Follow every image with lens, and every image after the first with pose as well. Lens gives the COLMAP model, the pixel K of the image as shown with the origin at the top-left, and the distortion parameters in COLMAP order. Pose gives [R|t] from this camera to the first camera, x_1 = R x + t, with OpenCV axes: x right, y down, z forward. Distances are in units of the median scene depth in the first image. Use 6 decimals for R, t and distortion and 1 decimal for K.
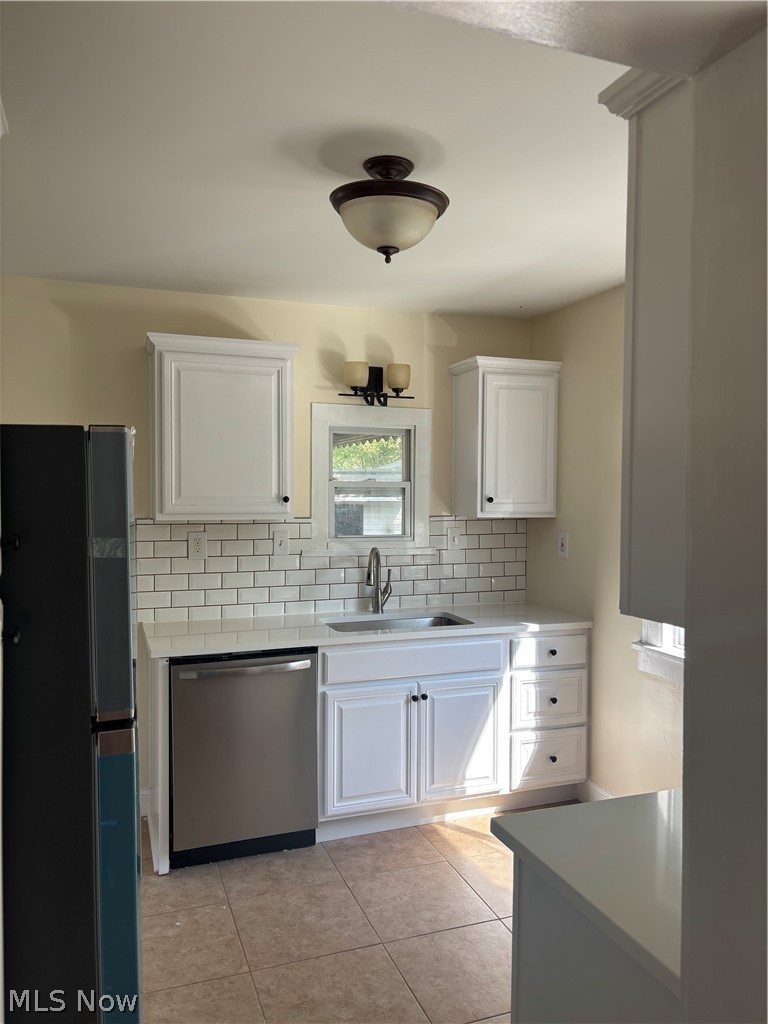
lens RADIAL K [[765.1, 0, 398.2], [0, 765.1, 506.7], [0, 0, 1]] dist [0.042670, -0.029306]
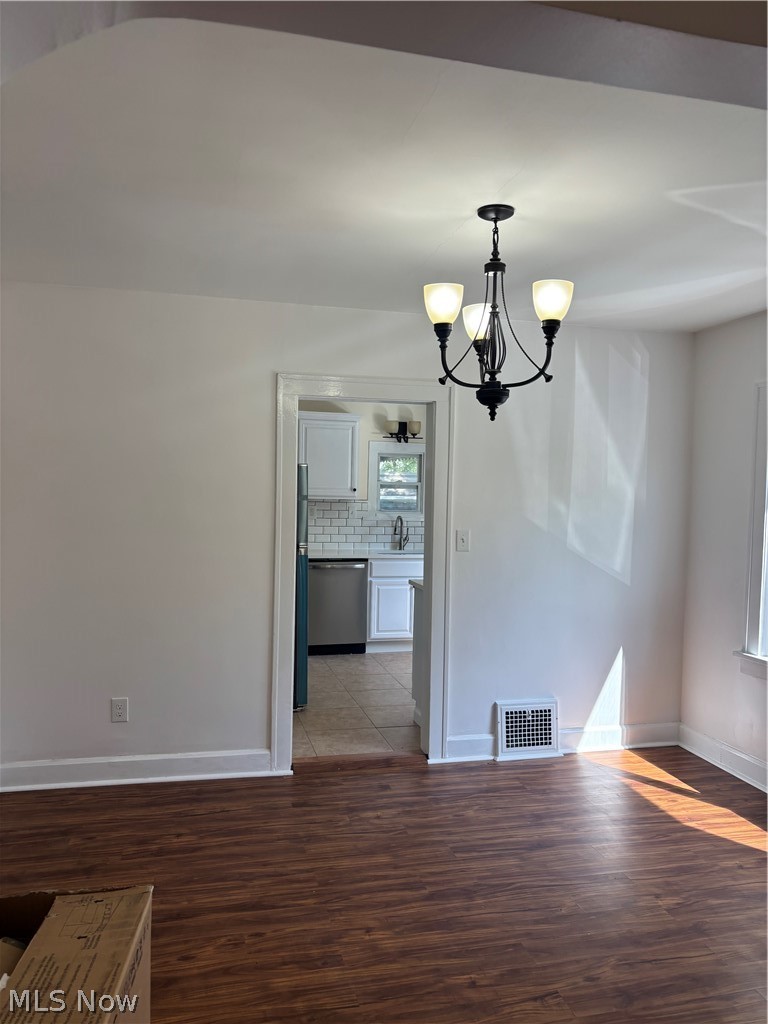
lens RADIAL K [[785.7, 0, 380.8], [0, 785.7, 512.5], [0, 0, 1]] dist [0.041716, 0.000570]
pose [[0.992686, 0.019774, -0.119095, 0.184840], [-0.019391, 0.999802, 0.004377, 0.042960], [0.119158, -0.002036, 0.992873, -1.148995]]
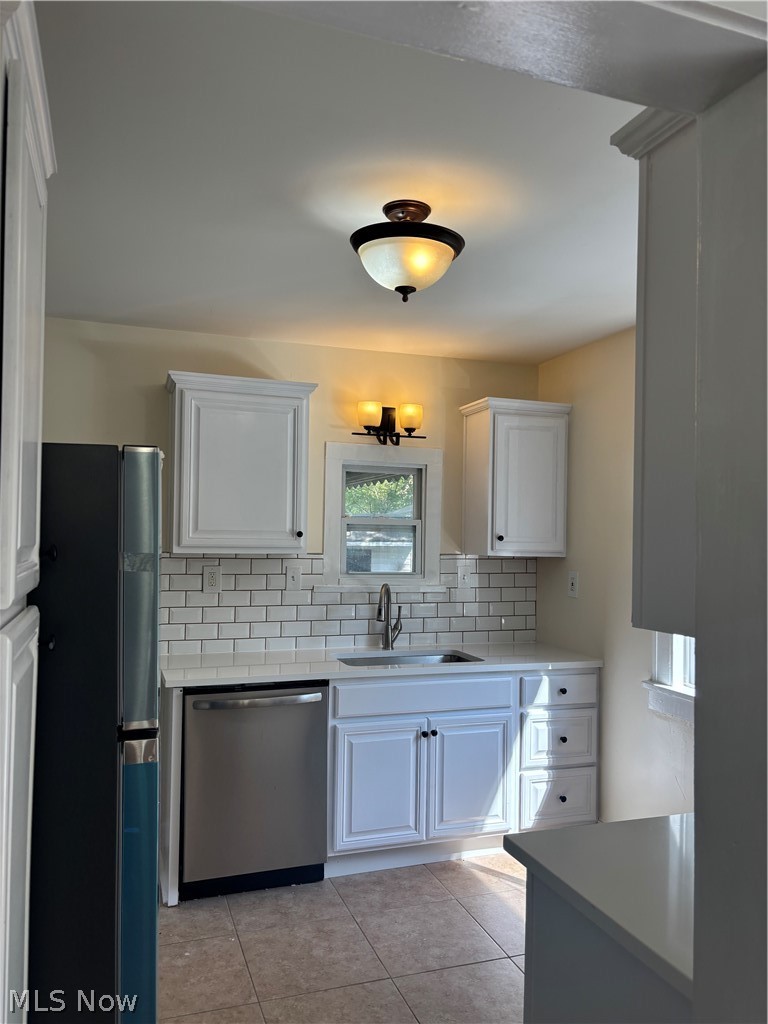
lens RADIAL K [[765.1, 0, 390.8], [0, 765.1, 520.3], [0, 0, 1]] dist [0.042670, -0.029306]
pose [[0.999752, 0.010690, -0.019552, -0.006073], [-0.011545, 0.998959, -0.044129, 0.016156], [0.019060, 0.044344, 0.998834, -0.015954]]
